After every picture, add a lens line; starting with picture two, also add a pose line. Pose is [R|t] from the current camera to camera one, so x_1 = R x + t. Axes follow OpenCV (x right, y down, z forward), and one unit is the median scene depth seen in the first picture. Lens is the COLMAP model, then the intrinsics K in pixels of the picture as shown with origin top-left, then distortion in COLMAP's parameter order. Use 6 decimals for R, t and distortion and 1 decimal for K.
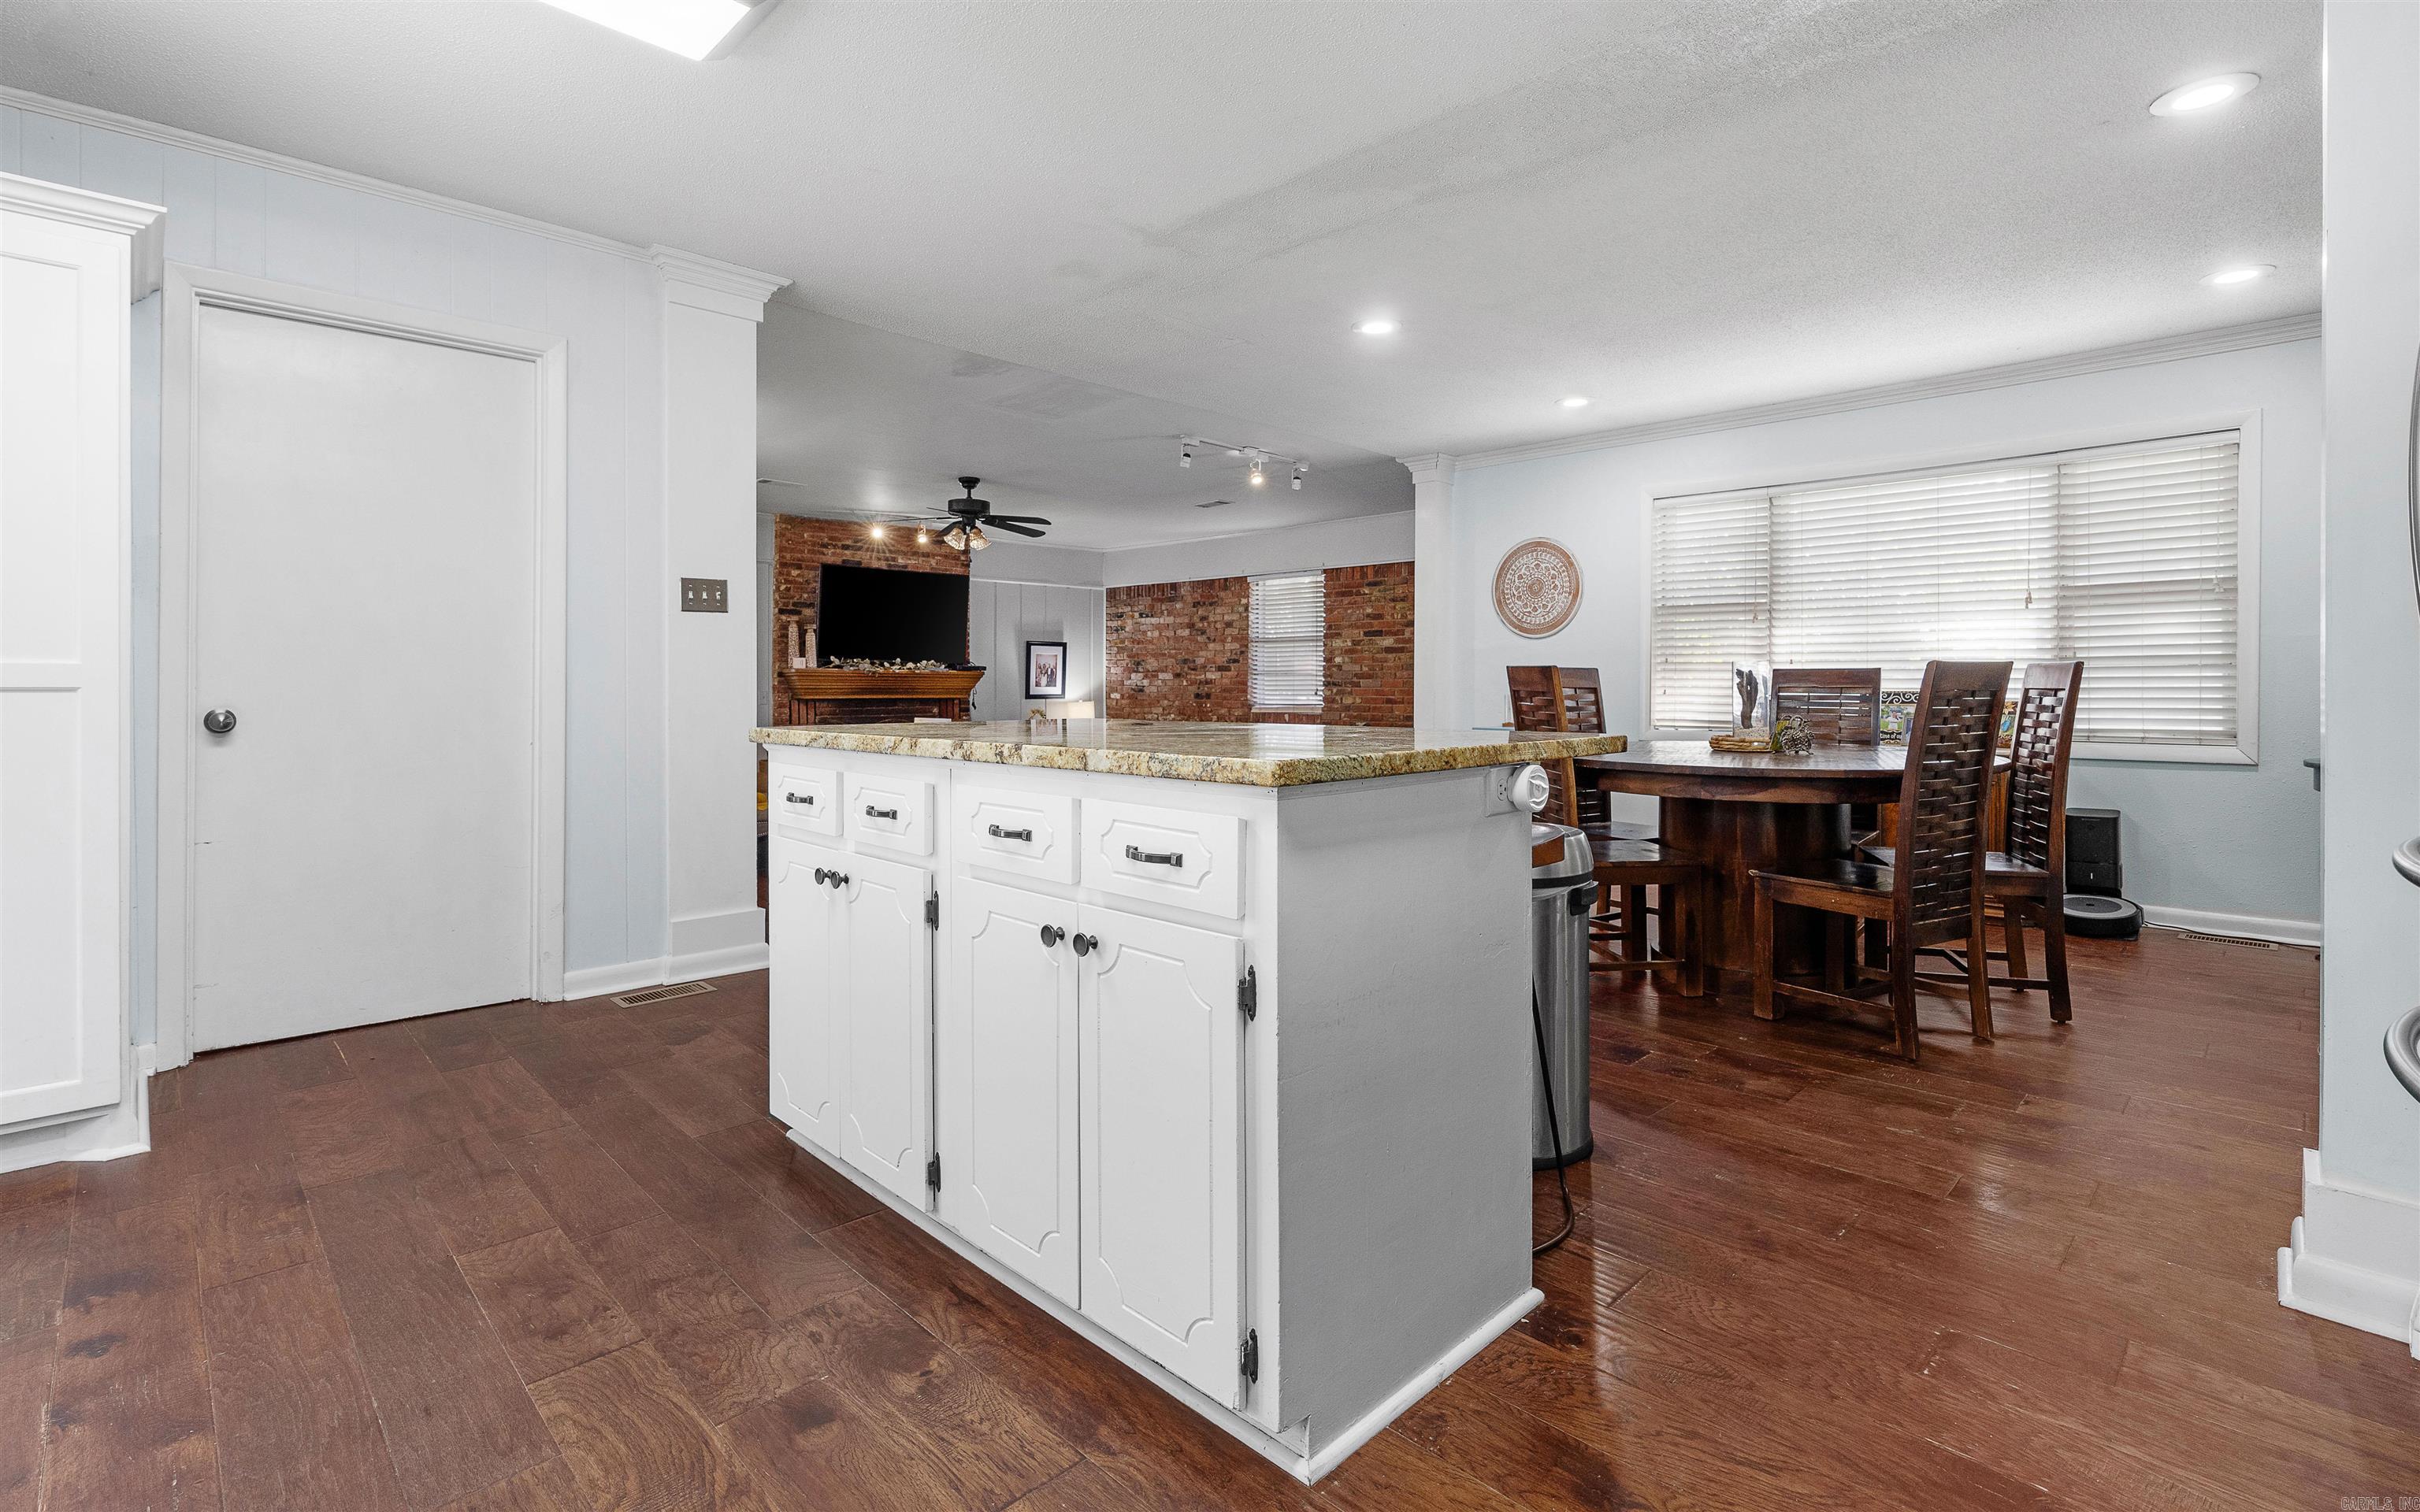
lens RADIAL K [[1089.0, 0, 1211.9], [0, 1089.0, 685.6], [0, 0, 1]] dist [-0.002554, -0.000125]
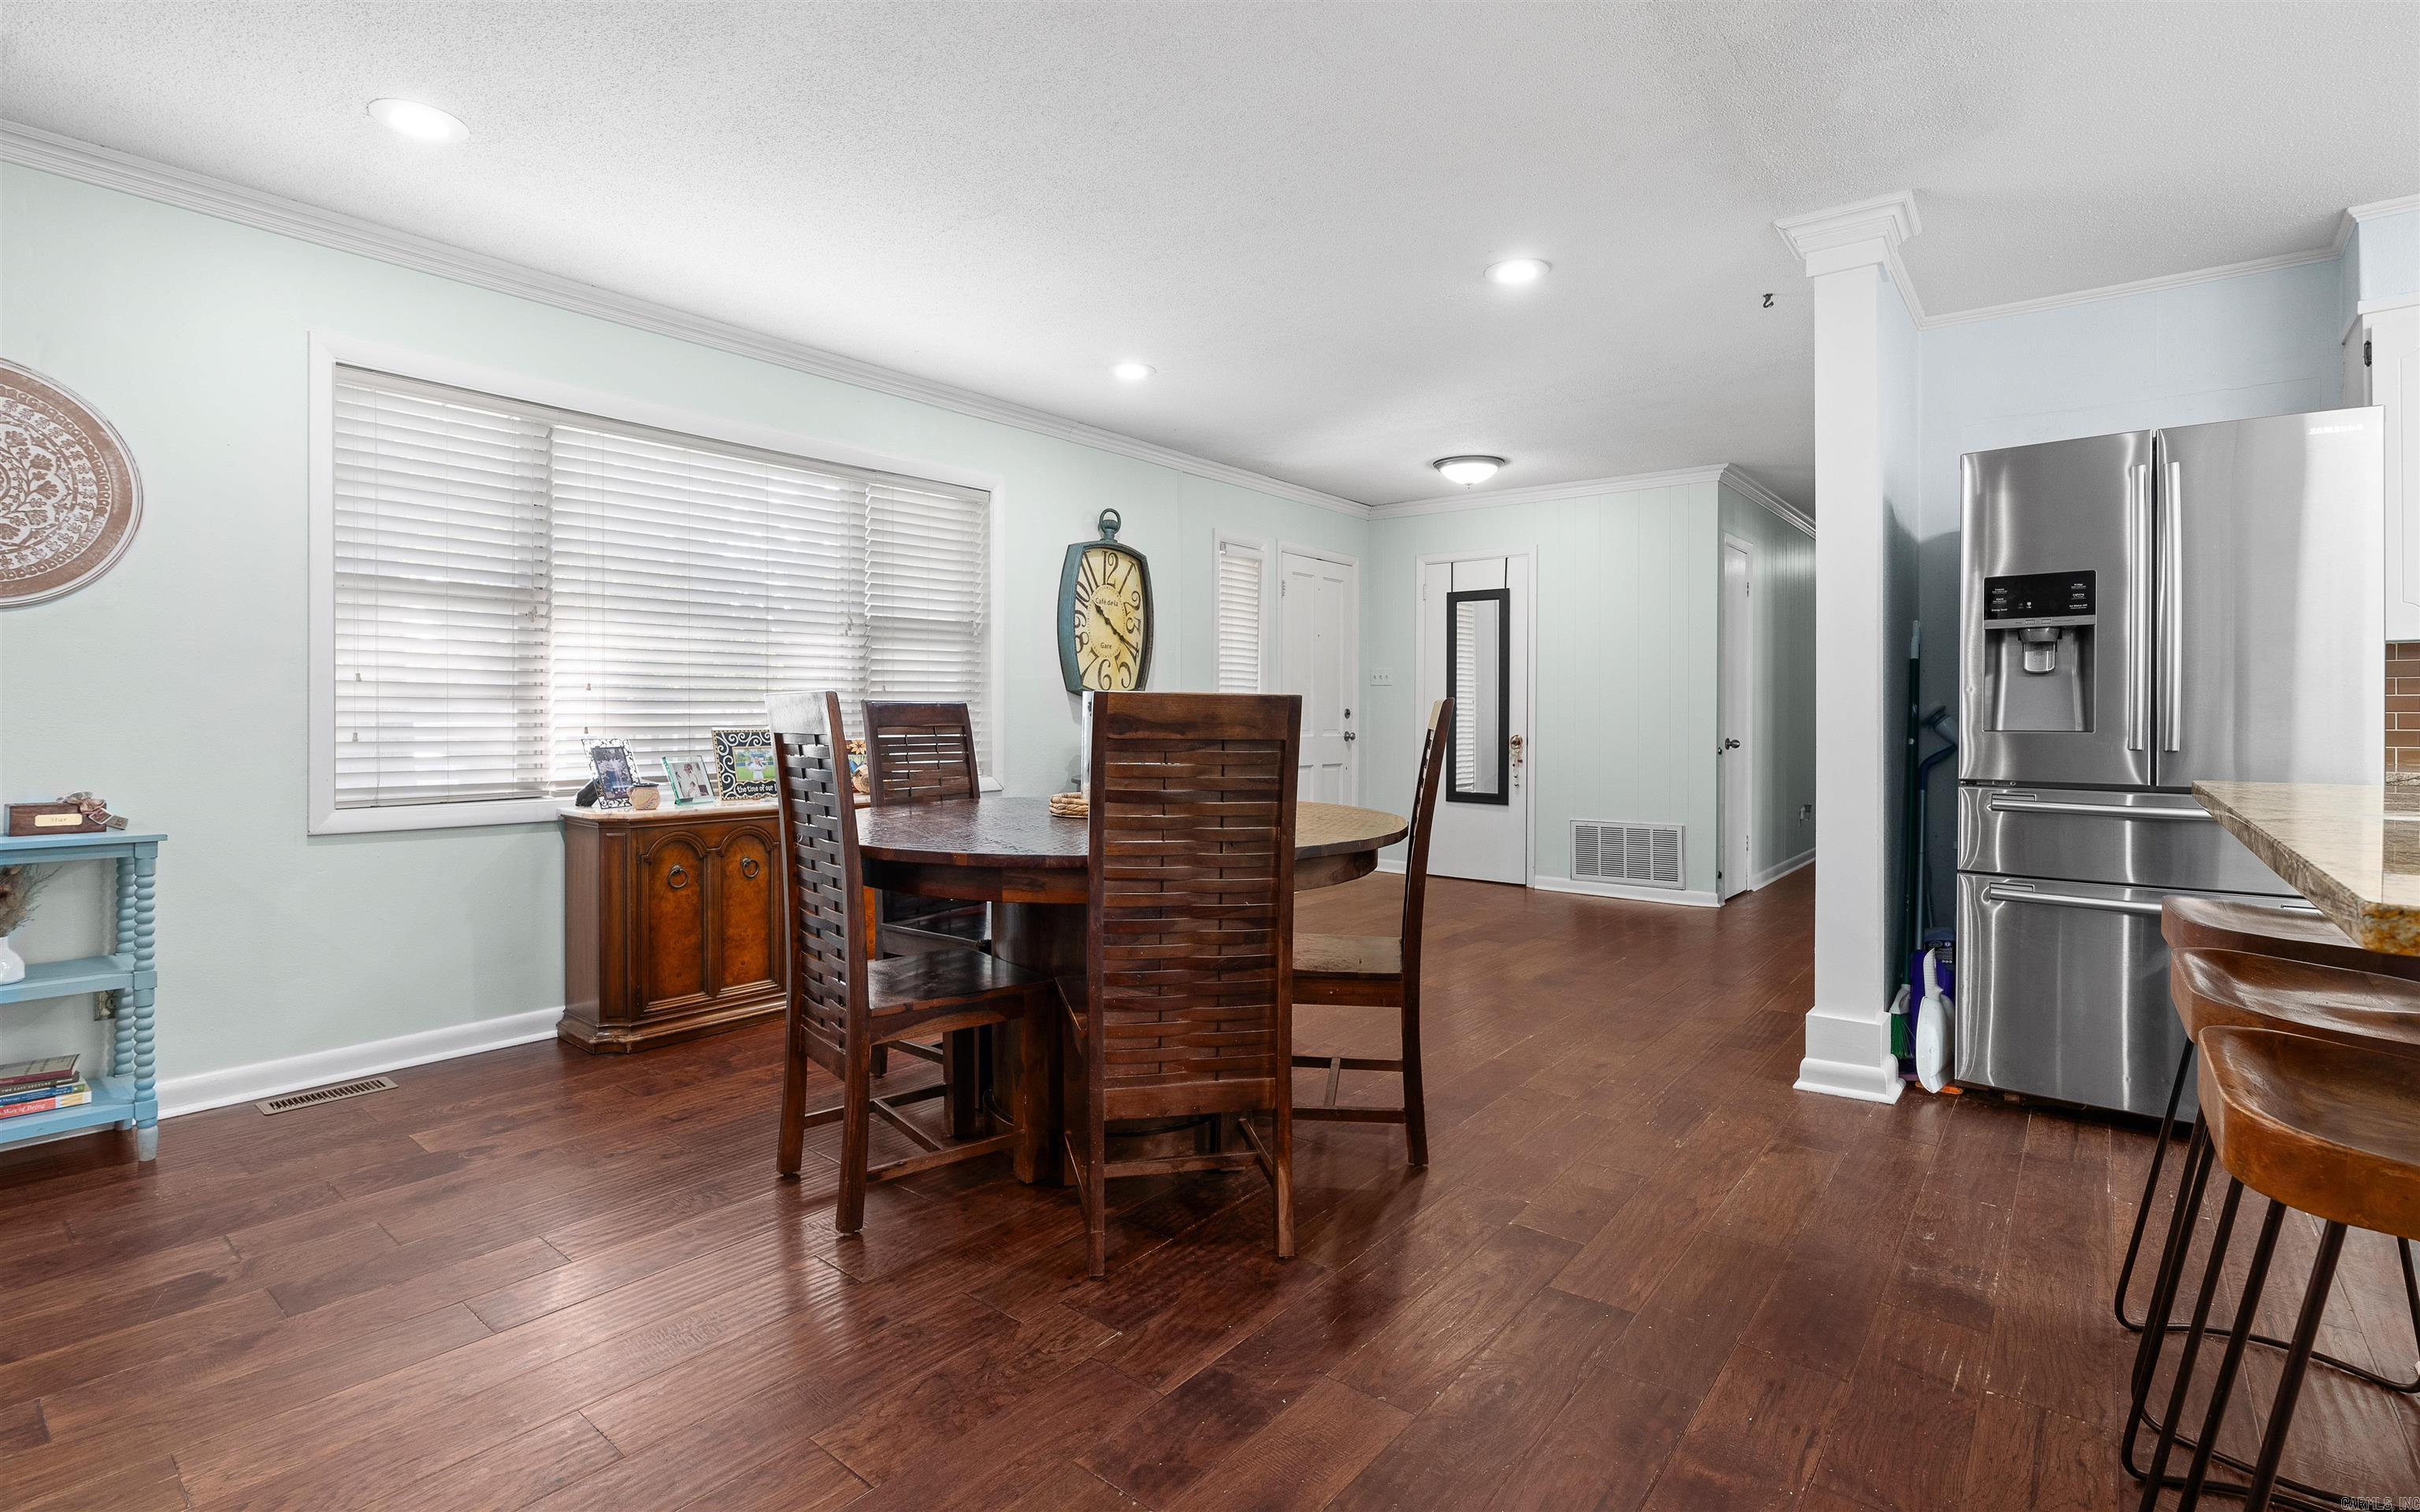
lens RADIAL K [[1116.0, 0, 1235.8], [0, 1116.0, 726.2], [0, 0, 1]] dist [-0.001574, 0.000095]
pose [[-0.114016, -0.011746, 0.993409, -0.649351], [0.002378, 0.999924, 0.012096, -0.019886], [-0.993476, 0.003741, -0.113980, 2.495914]]
